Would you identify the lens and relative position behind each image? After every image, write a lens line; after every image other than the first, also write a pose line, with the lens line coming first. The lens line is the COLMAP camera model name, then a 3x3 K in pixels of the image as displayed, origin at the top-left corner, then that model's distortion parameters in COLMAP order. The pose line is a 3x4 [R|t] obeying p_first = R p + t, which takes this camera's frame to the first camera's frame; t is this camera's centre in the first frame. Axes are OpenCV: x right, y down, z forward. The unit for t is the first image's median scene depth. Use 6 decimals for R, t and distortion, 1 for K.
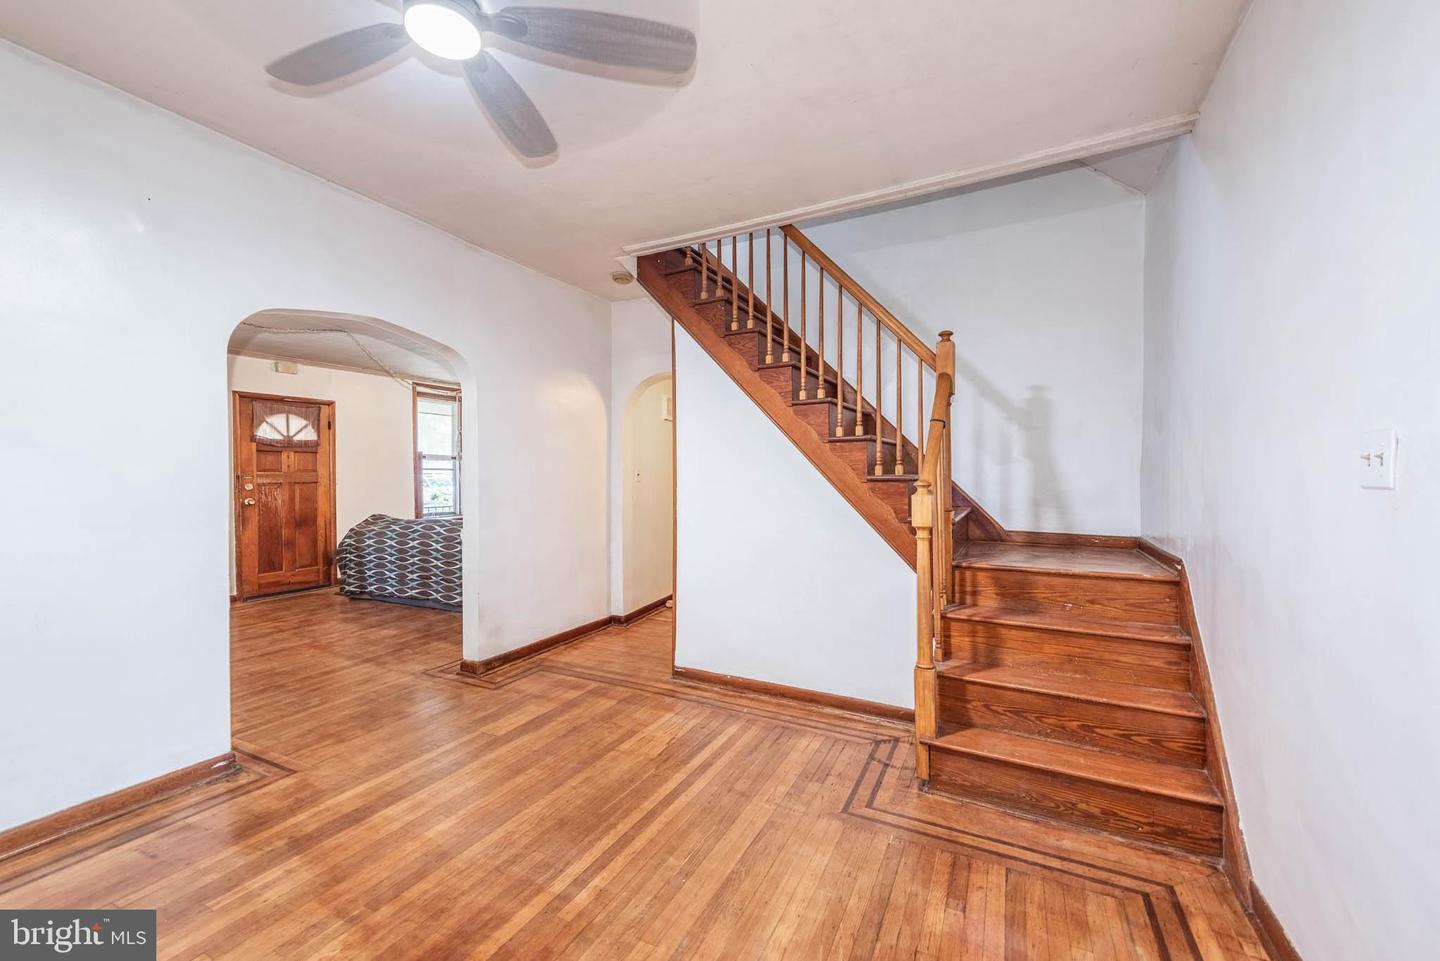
lens RADIAL K [[582.0, 0, 690.8], [0, 582.0, 486.0], [0, 0, 1]] dist [0.013136, -0.001381]
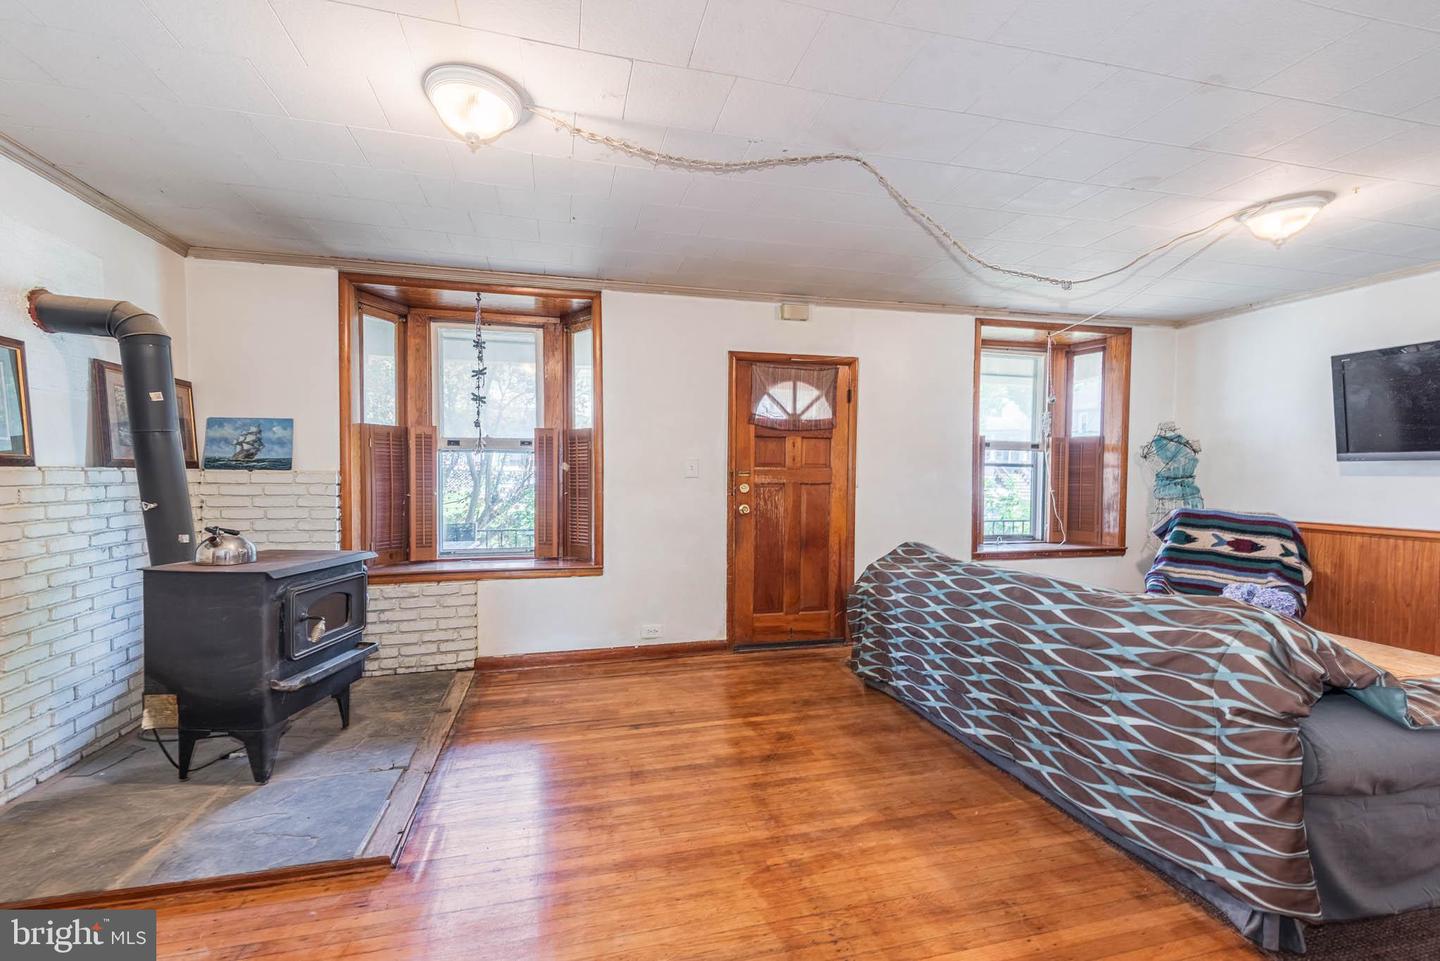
lens RADIAL K [[582.0, 0, 705.3], [0, 582.0, 485.2], [0, 0, 1]] dist [0.013136, -0.001381]
pose [[0.661613, 0.023064, -0.749491, -0.260685], [-0.023340, 0.999676, 0.010159, -0.007714], [0.749482, 0.010772, 0.661937, 0.498896]]
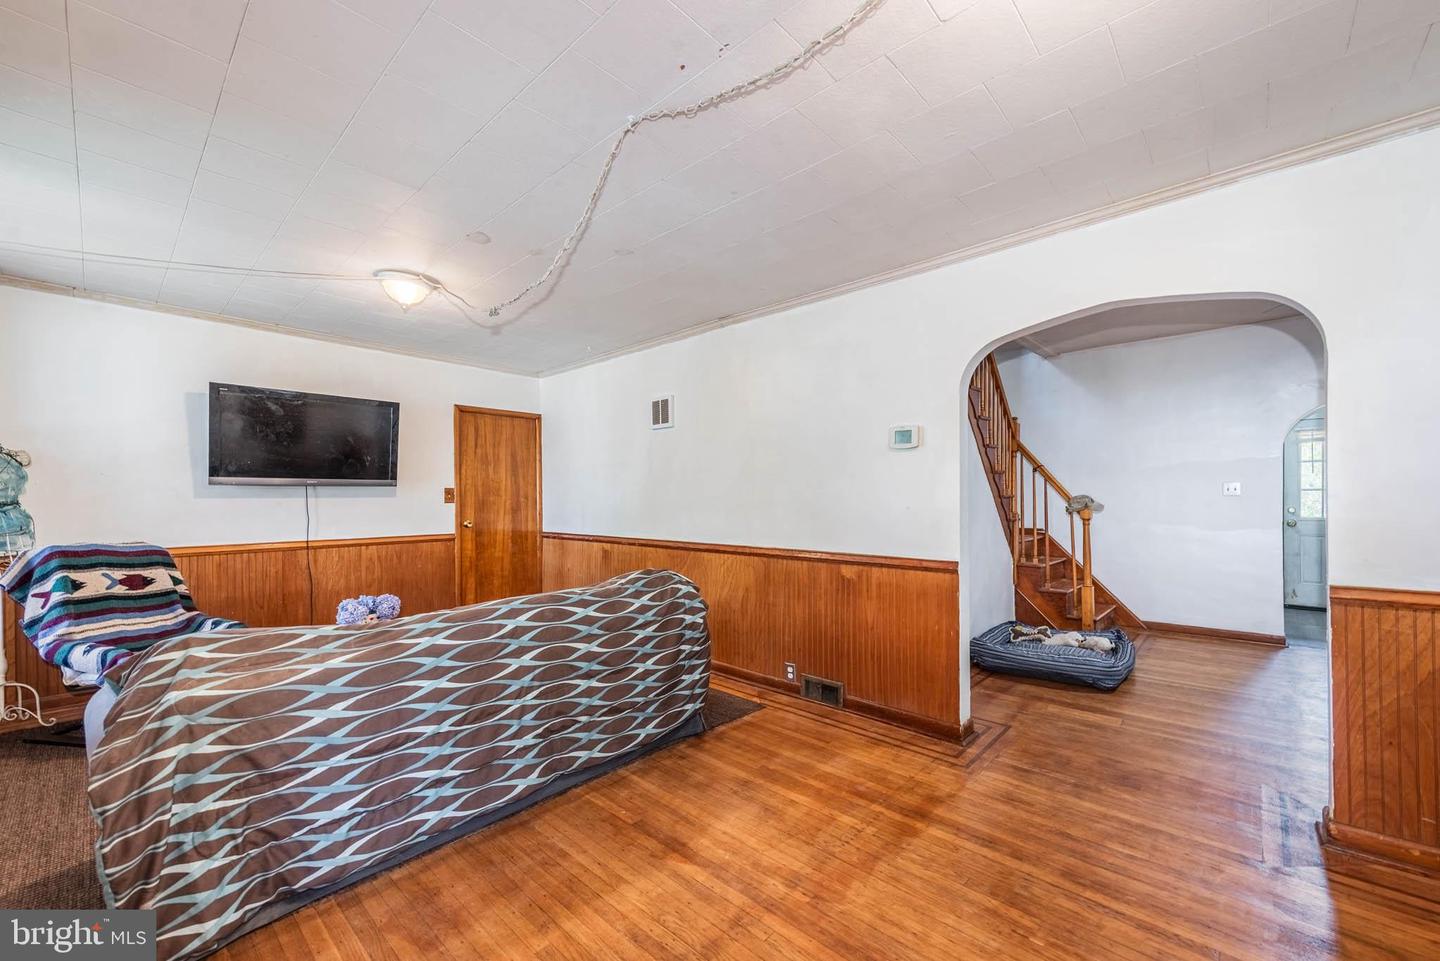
lens RADIAL K [[582.0, 0, 750.9], [0, 582.0, 496.9], [0, 0, 1]] dist [0.013136, -0.001381]
pose [[0.228745, -0.000339, 0.973486, -0.781288], [0.024471, 0.999686, -0.005402, -0.011015], [-0.973179, 0.025058, 0.228681, 0.692012]]
